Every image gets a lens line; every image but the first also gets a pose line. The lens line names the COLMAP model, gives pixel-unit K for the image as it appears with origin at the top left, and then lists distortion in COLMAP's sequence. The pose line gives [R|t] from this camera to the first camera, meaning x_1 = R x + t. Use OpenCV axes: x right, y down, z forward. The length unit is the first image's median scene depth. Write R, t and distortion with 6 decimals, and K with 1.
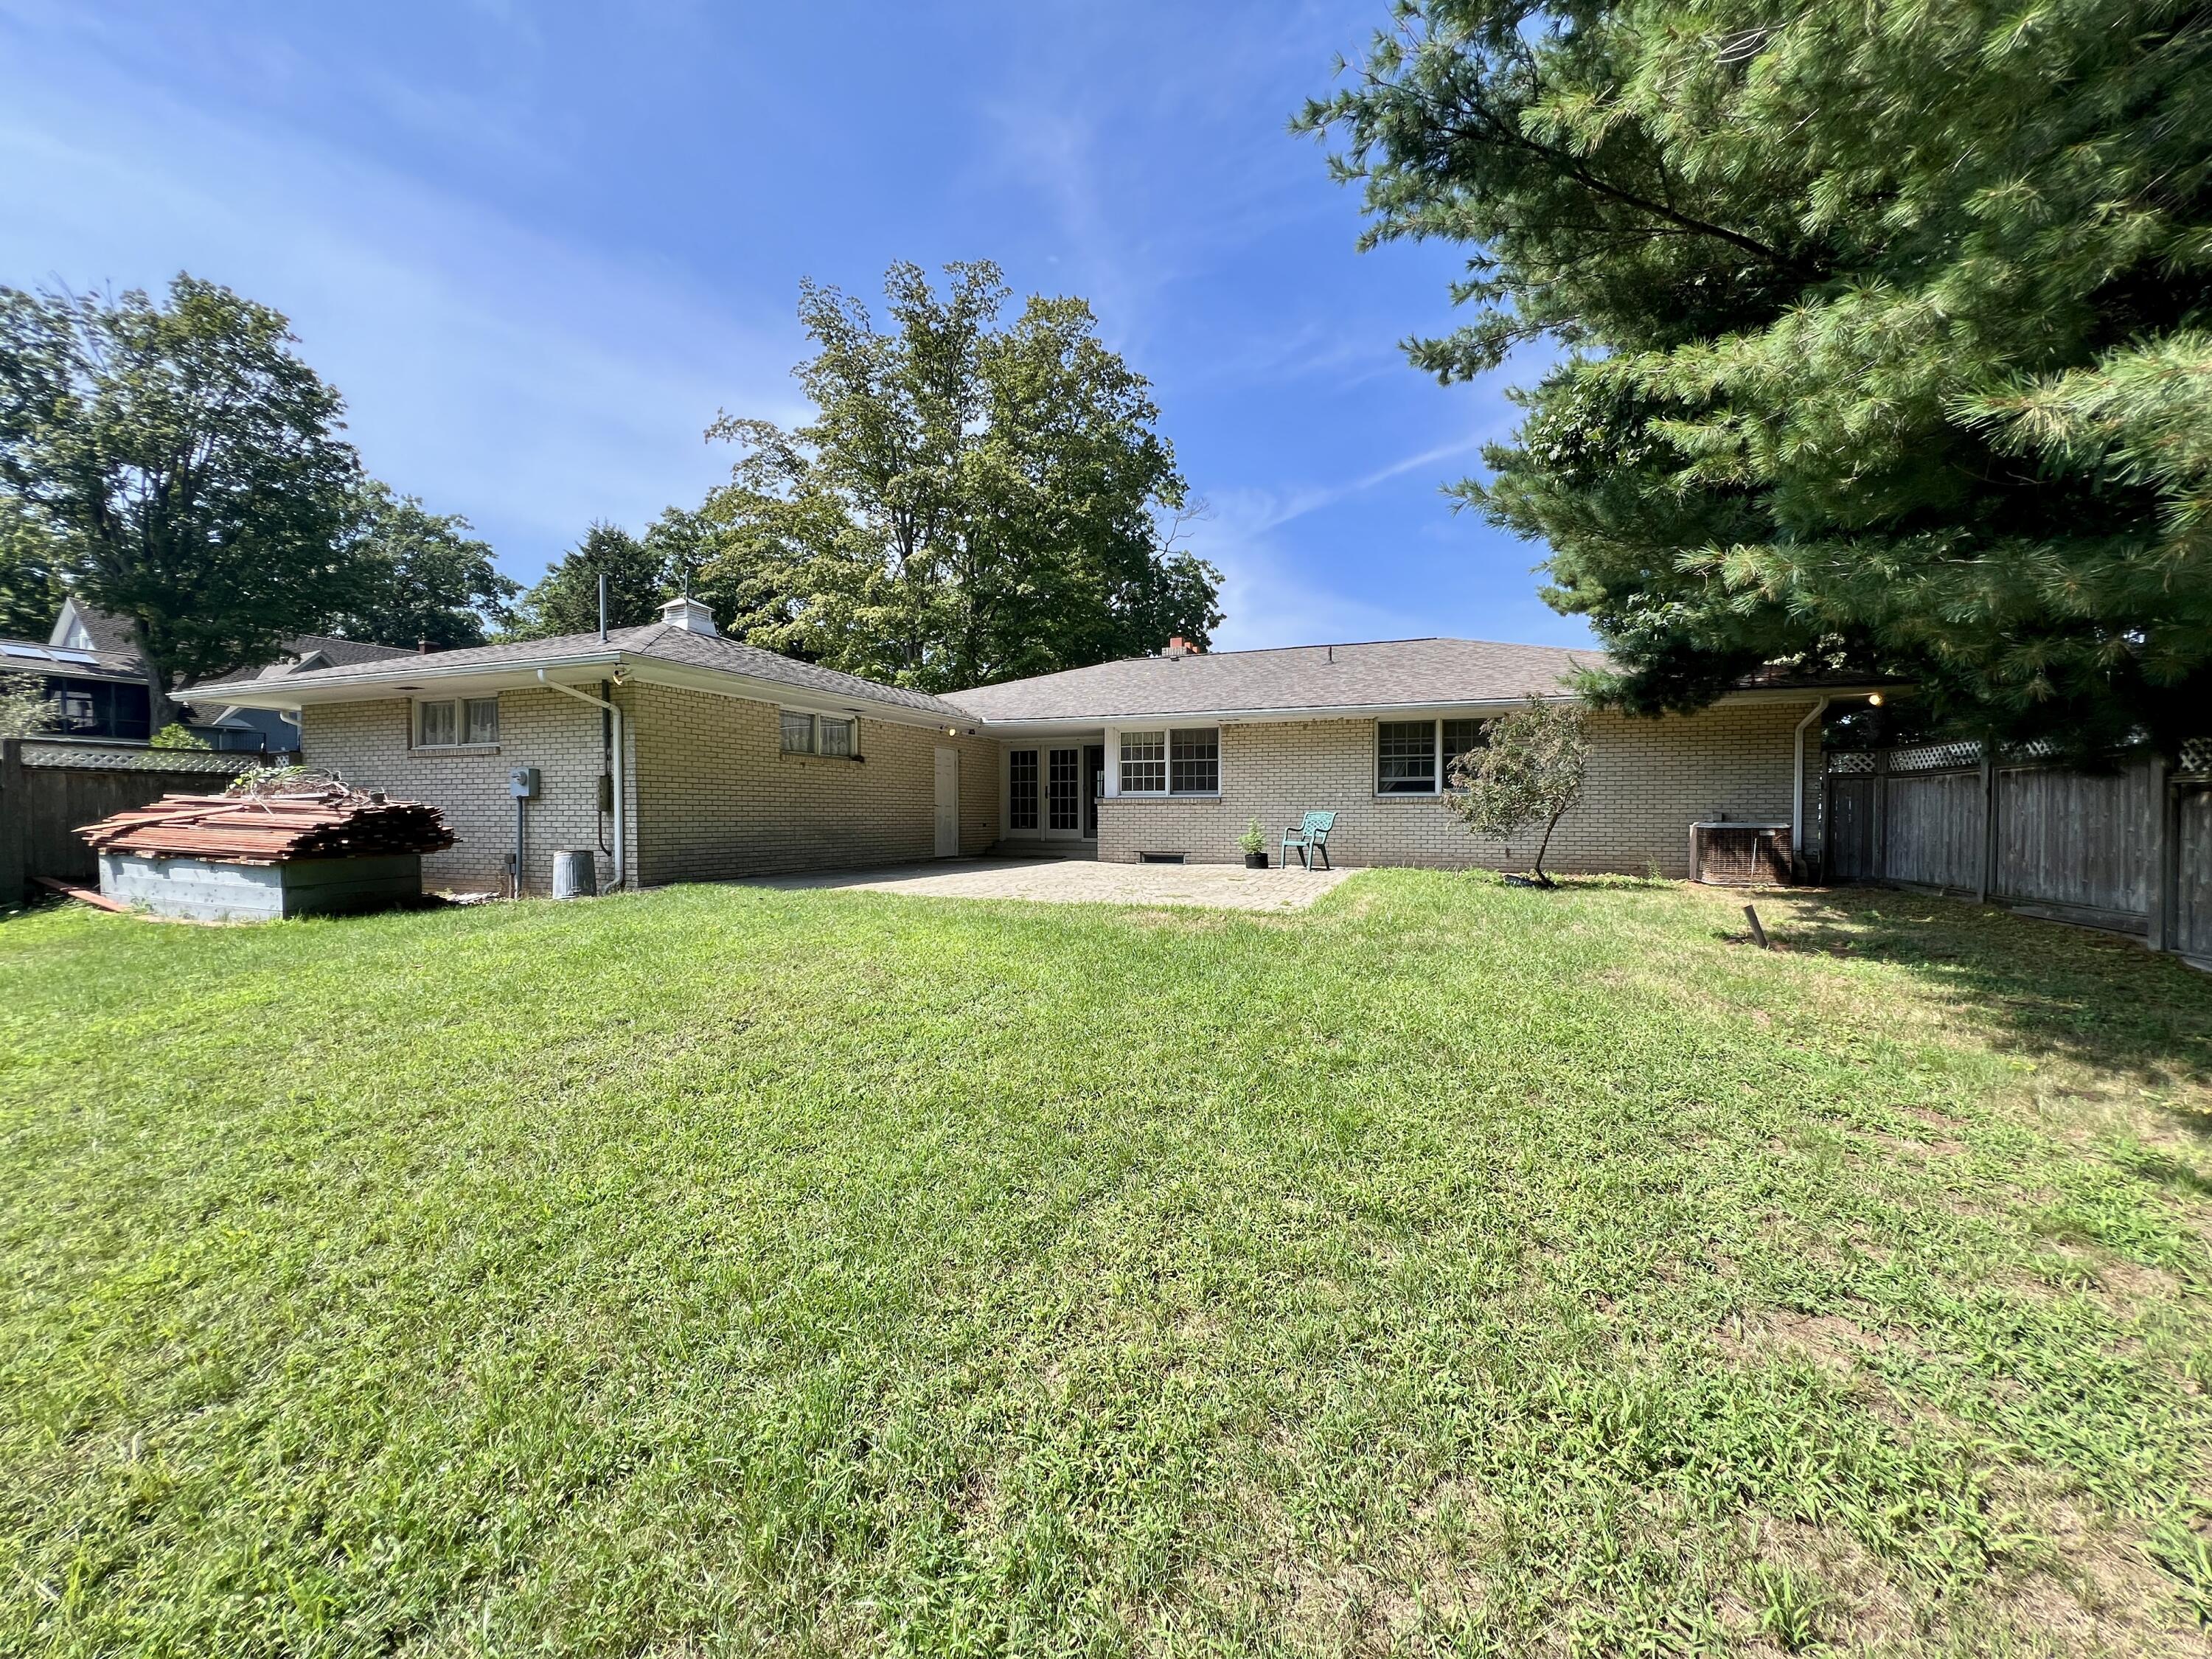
lens RADIAL K [[889.0, 0, 1110.8], [0, 889.0, 831.2], [0, 0, 1]] dist [0.010442, -0.005442]
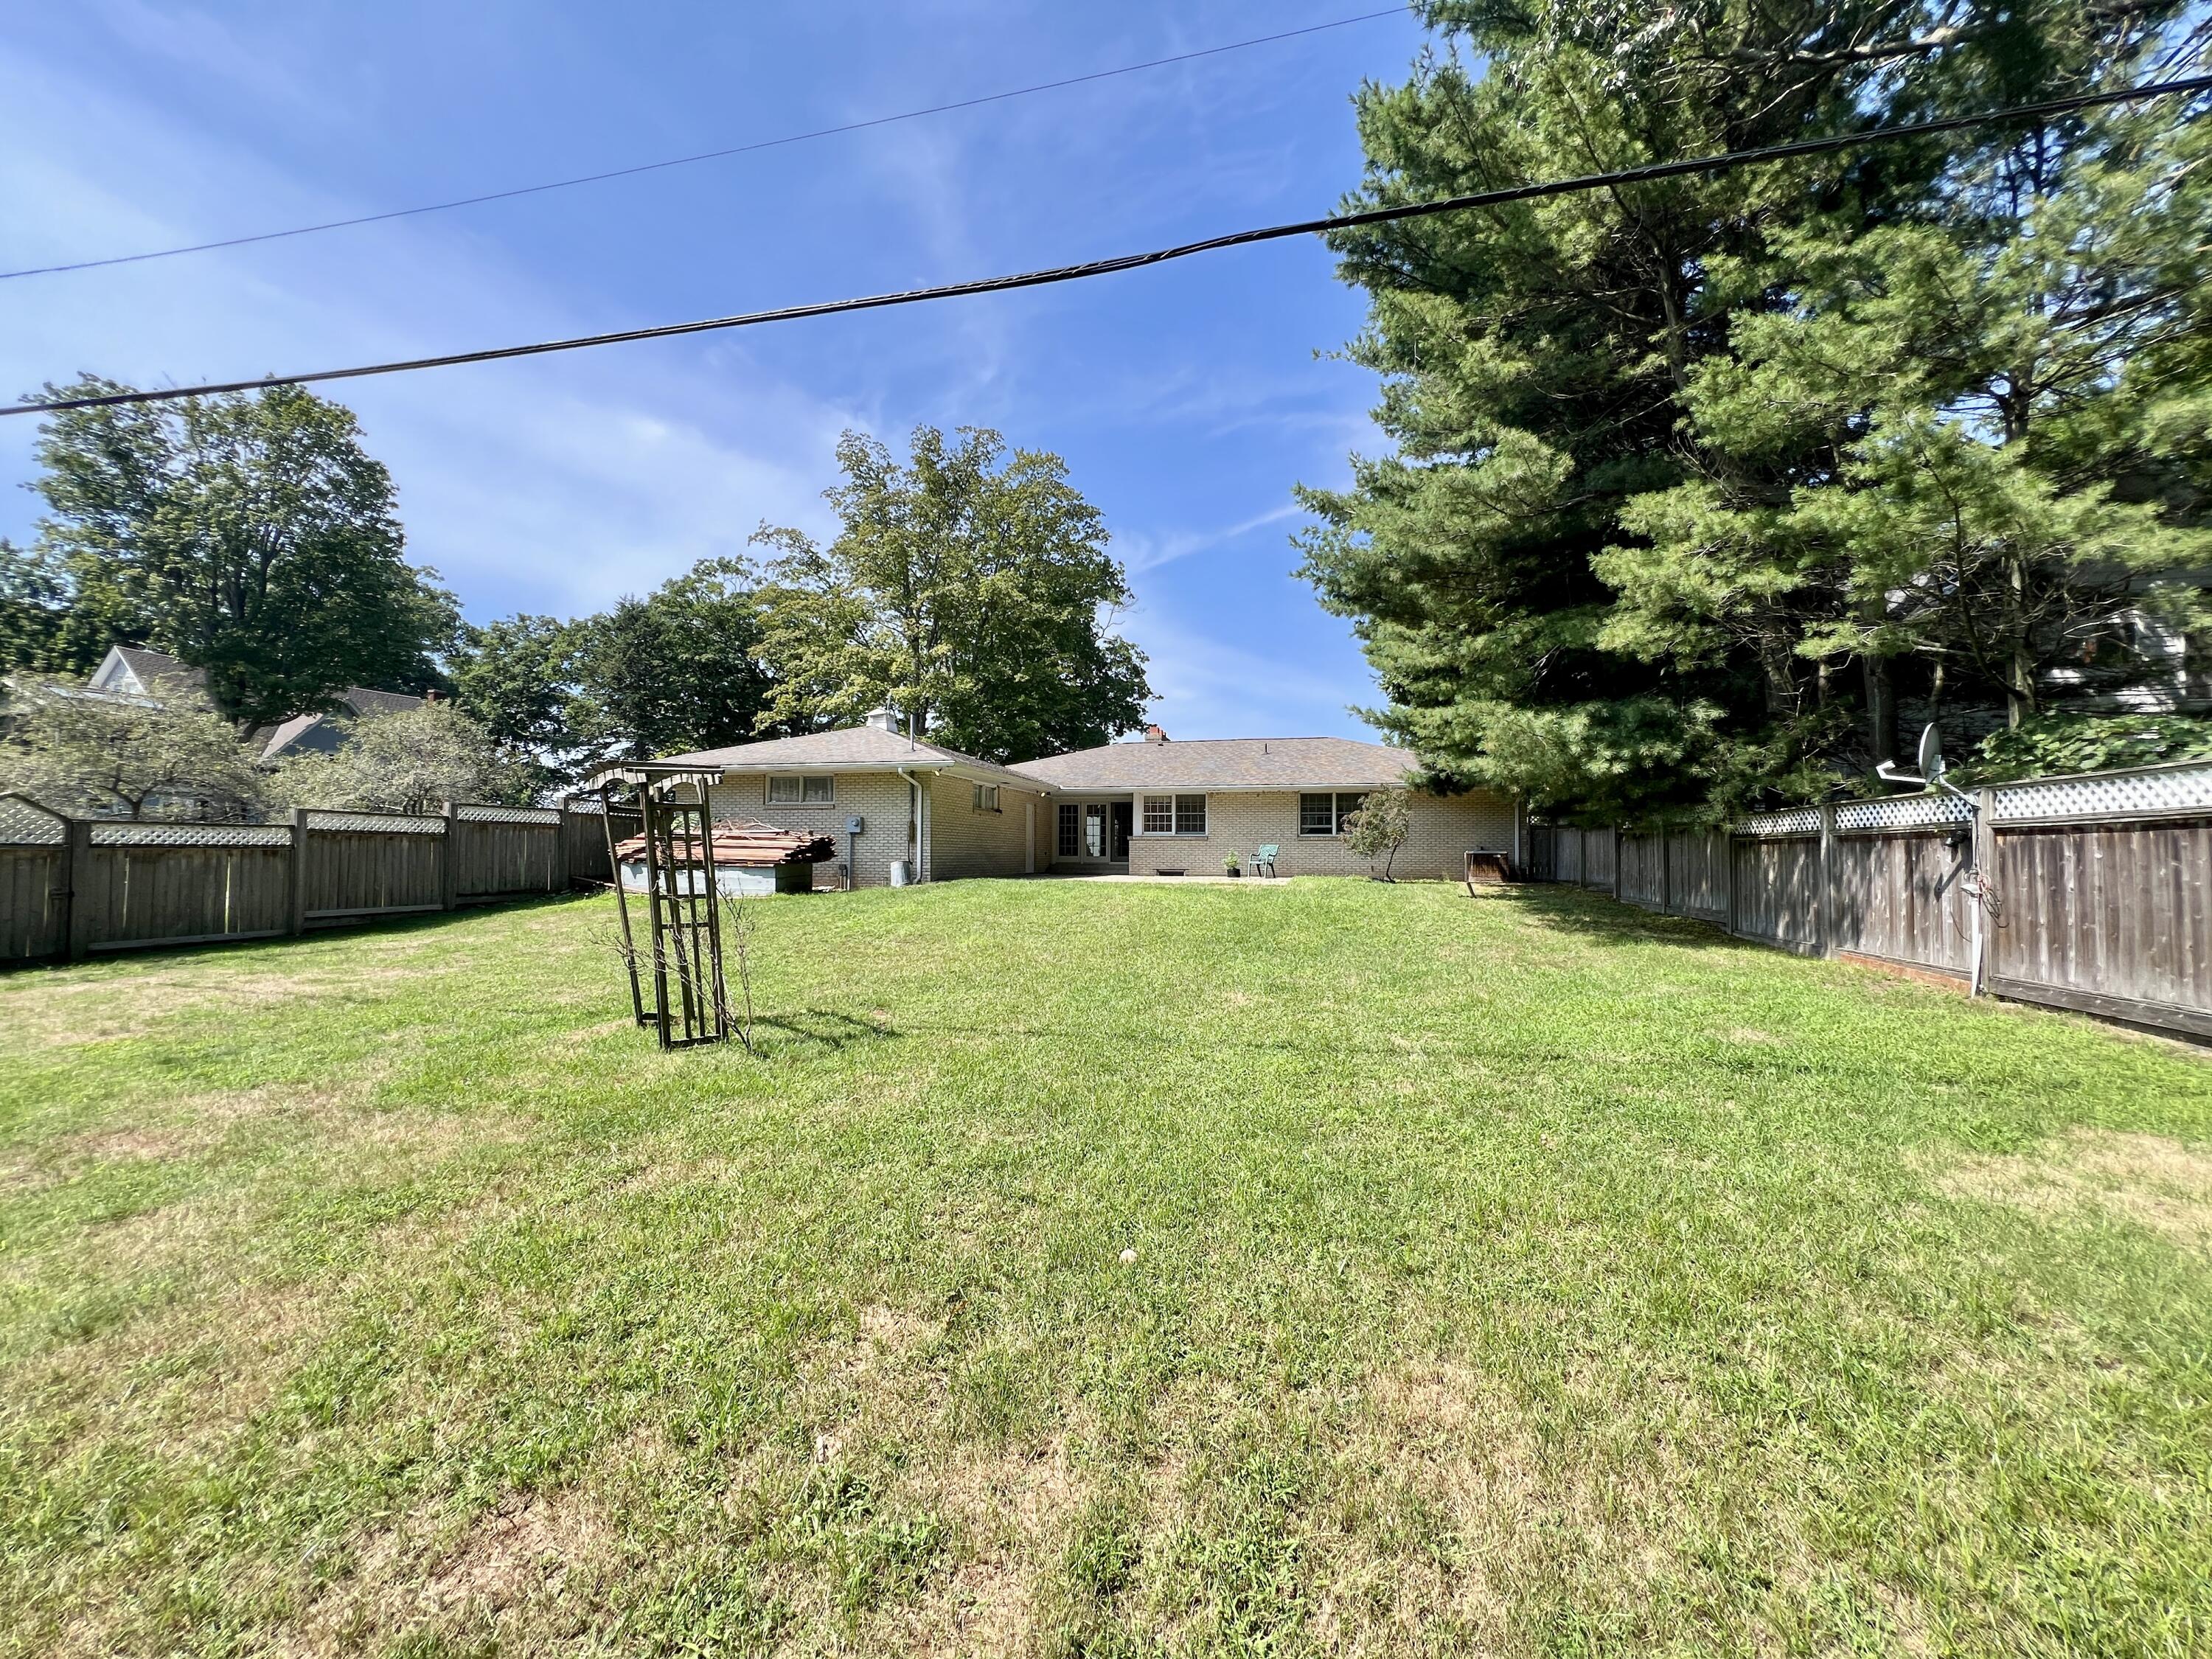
lens RADIAL K [[889.0, 0, 1110.8], [0, 889.0, 831.2], [0, 0, 1]] dist [0.010442, -0.005442]
pose [[0.990961, 0.008159, 0.133899, -0.260161], [-0.002164, 0.998991, -0.044860, 0.025673], [-0.134130, 0.044165, 0.989979, -0.579948]]
